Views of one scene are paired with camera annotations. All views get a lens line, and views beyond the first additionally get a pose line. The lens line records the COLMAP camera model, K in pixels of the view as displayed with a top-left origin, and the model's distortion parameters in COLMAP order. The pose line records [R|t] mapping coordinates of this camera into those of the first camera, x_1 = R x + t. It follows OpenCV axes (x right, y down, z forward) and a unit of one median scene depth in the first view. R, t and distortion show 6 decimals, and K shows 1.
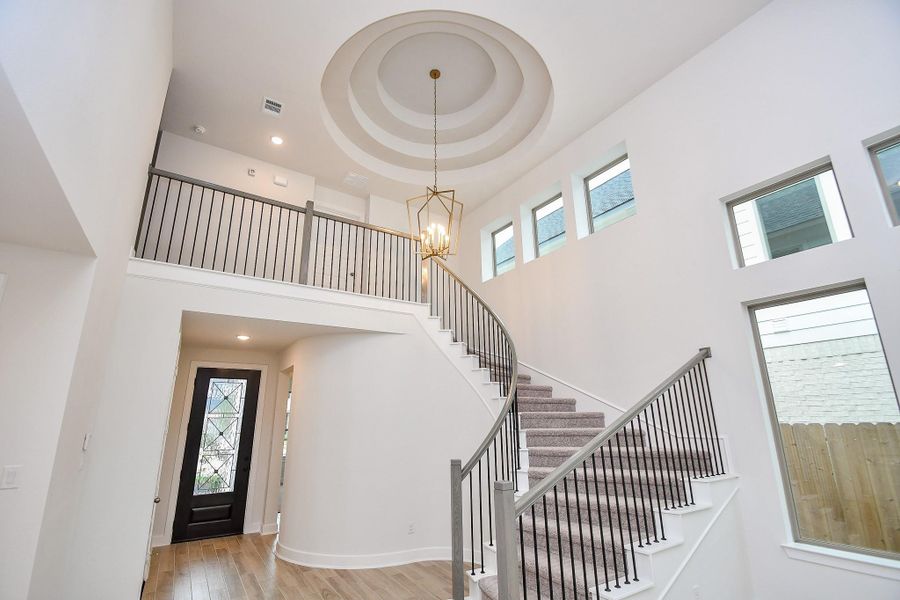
lens RADIAL K [[401.6, 0, 443.5], [0, 401.6, 309.2], [0, 0, 1]] dist [0.003617, -0.005828]
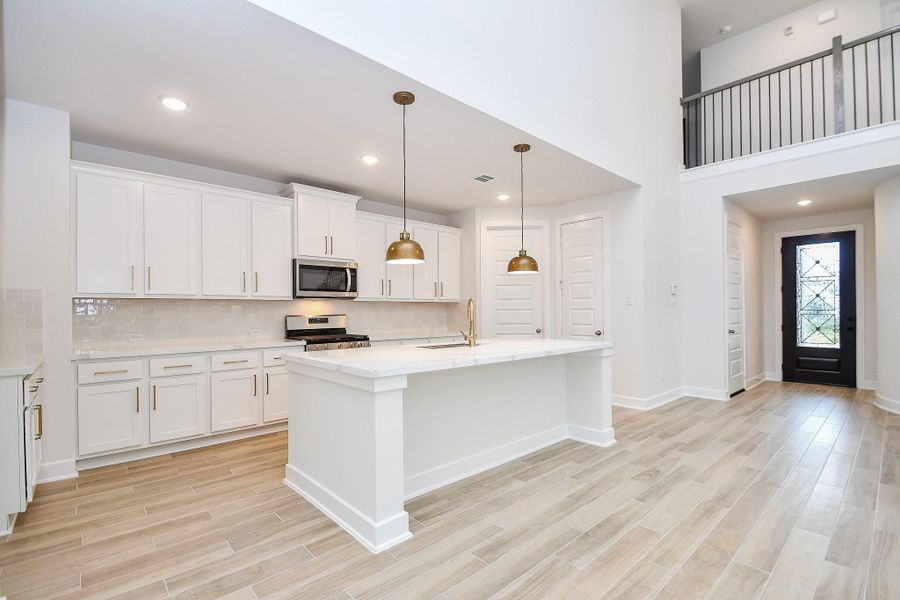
lens RADIAL K [[401.6, 0, 442.7], [0, 401.6, 306.0], [0, 0, 1]] dist [0.003617, -0.005828]
pose [[0.154194, 0.002105, -0.988038, 0.408343], [0.263475, 0.963700, 0.043171, 0.039173], [0.952263, -0.266980, 0.148042, -0.123091]]
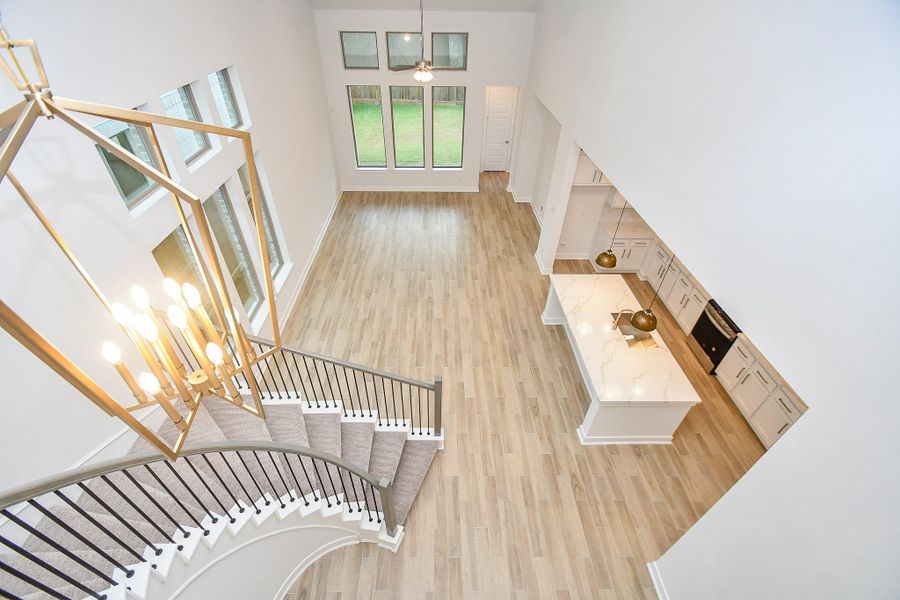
lens RADIAL K [[401.6, 0, 440.5], [0, 401.6, 314.0], [0, 0, 1]] dist [0.003617, -0.005828]
pose [[-0.852933, -0.338605, 0.397307, -0.240979], [-0.140101, 0.881653, 0.450622, -0.329221], [-0.502870, 0.328687, -0.799429, 1.120810]]
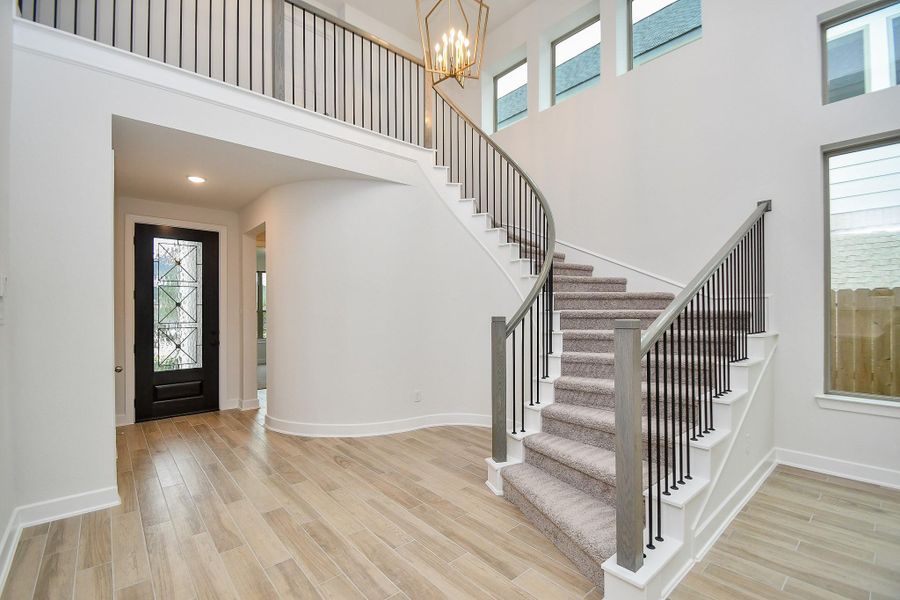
lens RADIAL K [[401.6, 0, 444.8], [0, 401.6, 313.4], [0, 0, 1]] dist [0.003617, -0.005828]
pose [[0.990036, 0.002761, 0.140790, -0.142564], [-0.039881, 0.964370, 0.261534, 0.103389], [-0.135052, -0.264543, 0.954871, 0.138211]]
